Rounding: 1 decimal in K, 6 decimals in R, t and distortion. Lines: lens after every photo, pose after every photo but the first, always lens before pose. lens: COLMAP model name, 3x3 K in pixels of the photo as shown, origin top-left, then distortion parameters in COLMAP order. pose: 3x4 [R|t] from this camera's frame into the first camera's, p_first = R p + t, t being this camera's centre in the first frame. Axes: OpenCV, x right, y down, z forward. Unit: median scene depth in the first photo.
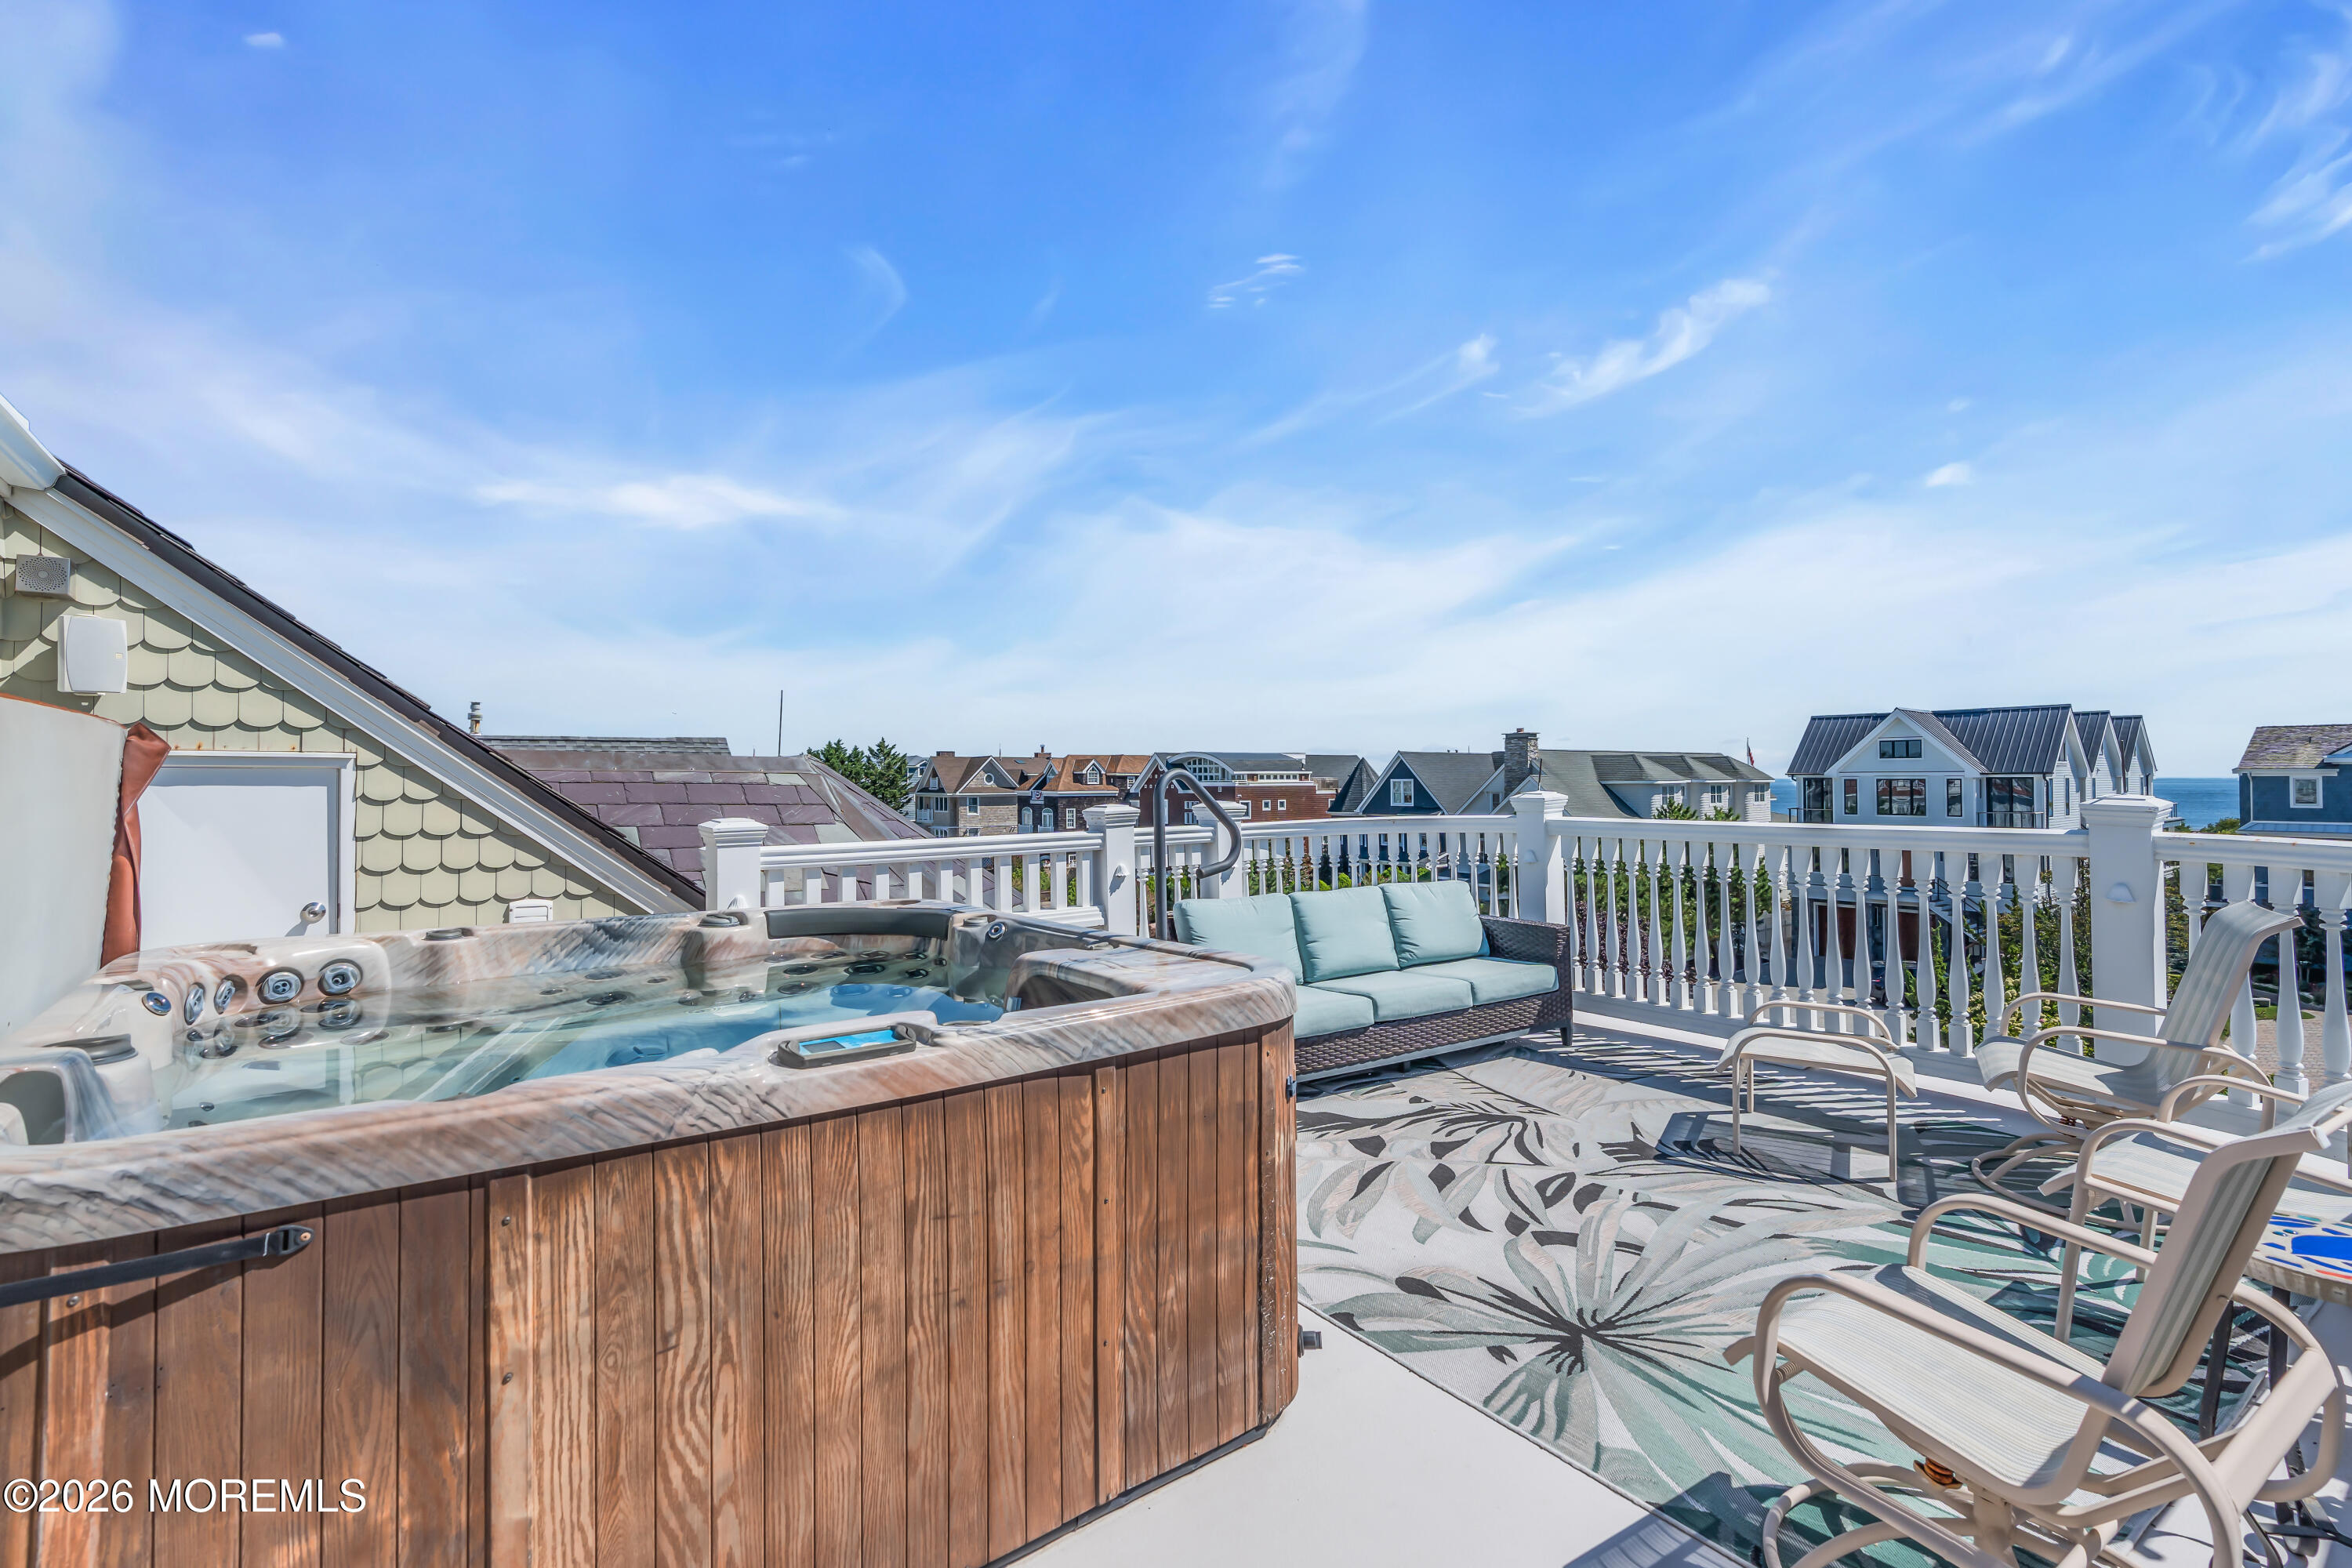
lens RADIAL K [[1067.4, 0, 1188.4], [0, 1067.4, 760.3], [0, 0, 1]] dist [-0.000178, 0.000361]
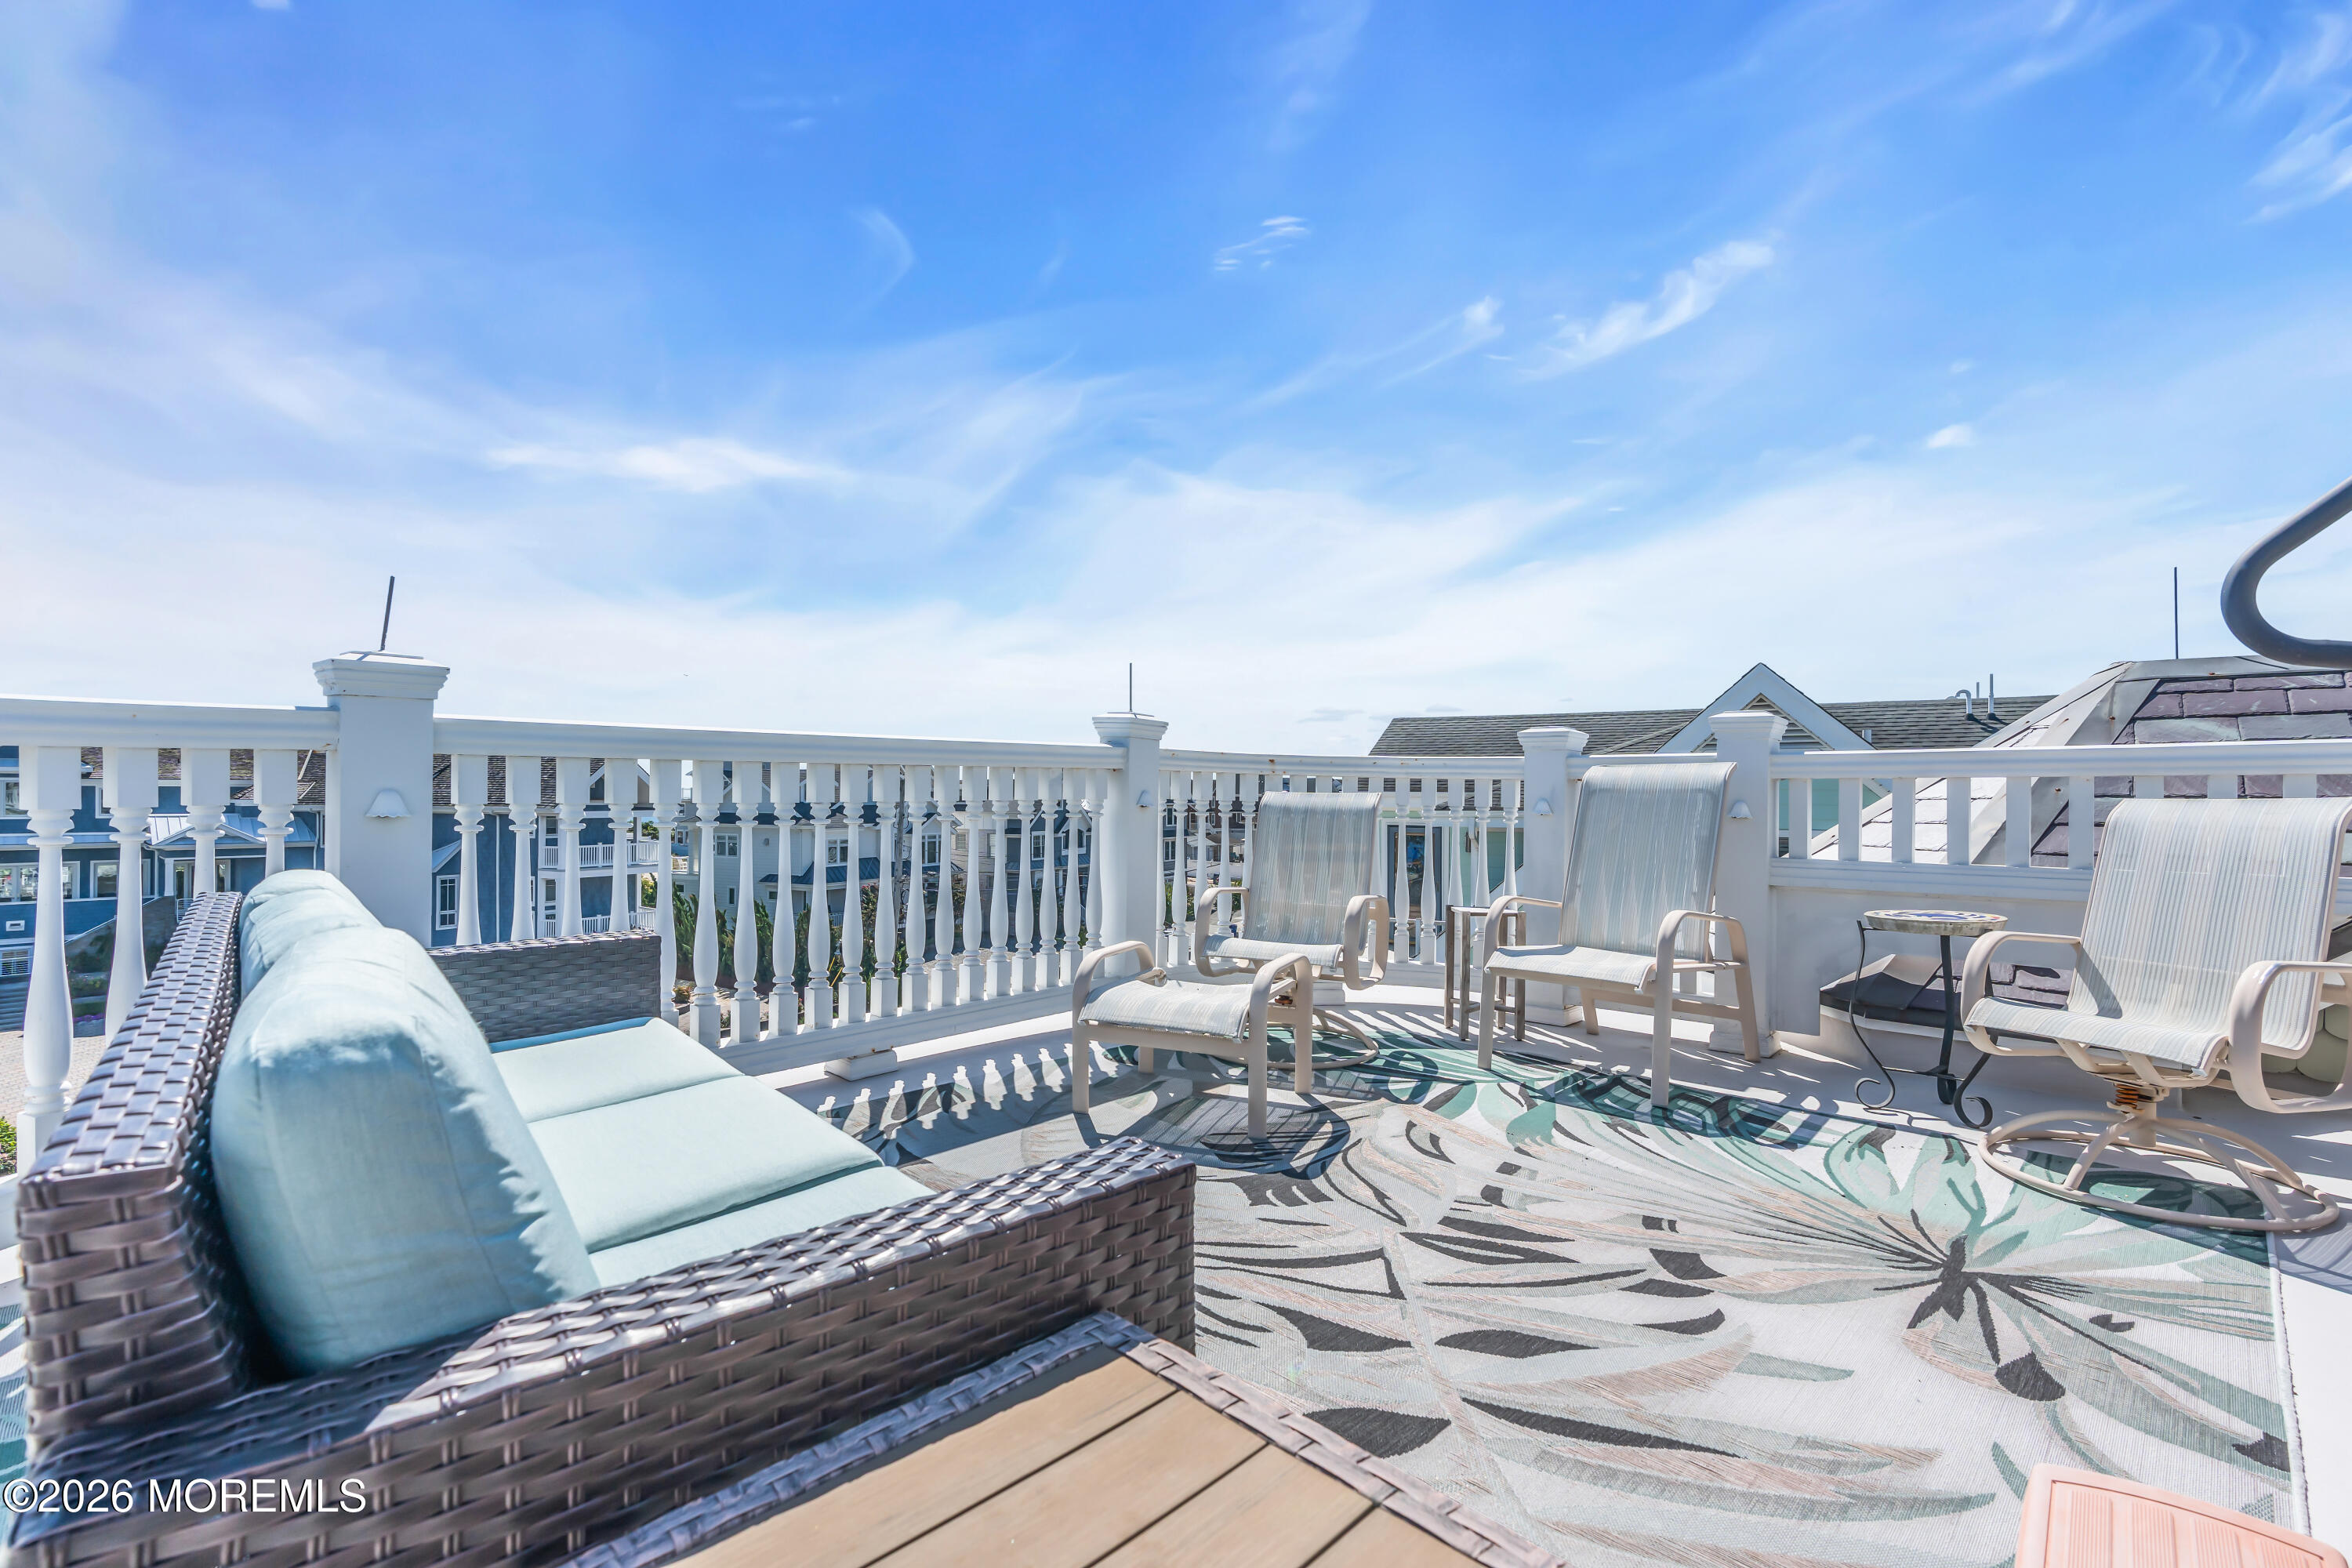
lens RADIAL K [[1057.5, 0, 1184.1], [0, 1057.5, 785.5], [0, 0, 1]] dist [-0.013623, 0.005452]
pose [[-0.176285, 0.011051, 0.984277, -0.016222], [-0.015110, 0.999789, -0.013931, 0.009628], [-0.984223, -0.017328, -0.176080, 0.088365]]
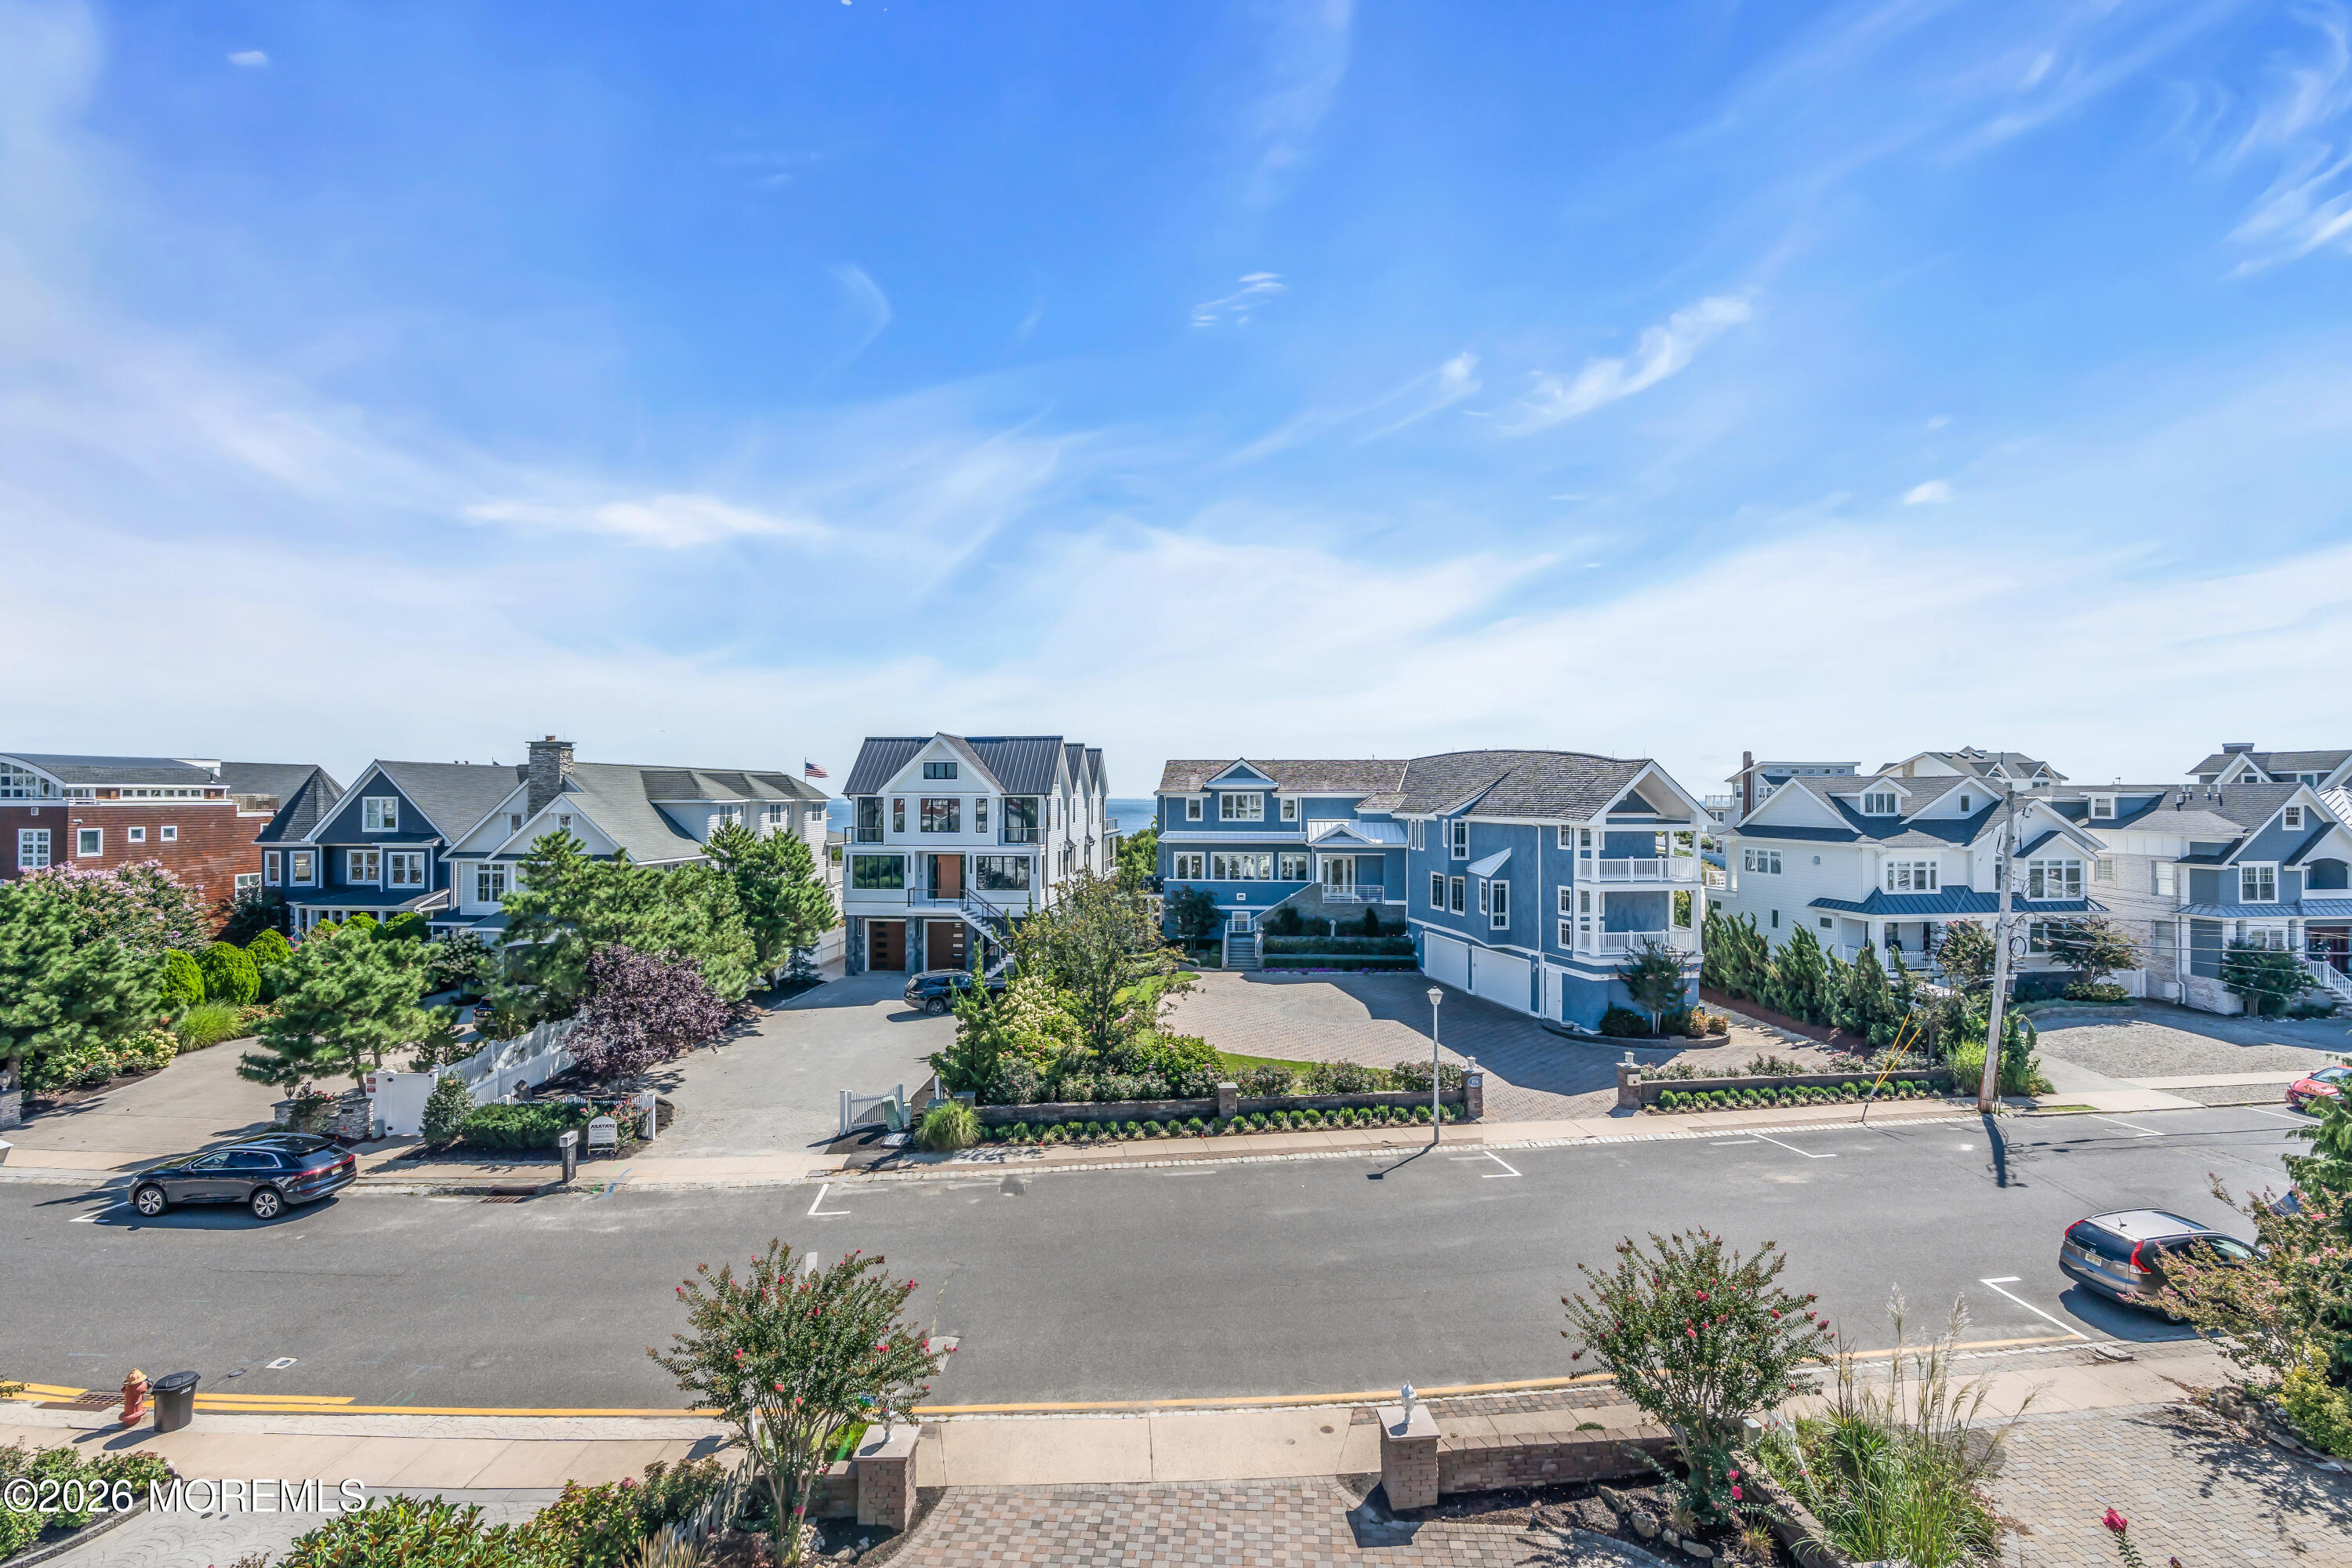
lens RADIAL K [[1057.5, 0, 1184.1], [0, 1057.5, 785.5], [0, 0, 1]] dist [-0.013623, 0.005452]
pose [[0.674632, 0.012095, 0.738056, 0.047130], [-0.016212, 0.999867, -0.001567, 0.002146], [-0.737977, -0.010908, 0.674738, 0.100534]]
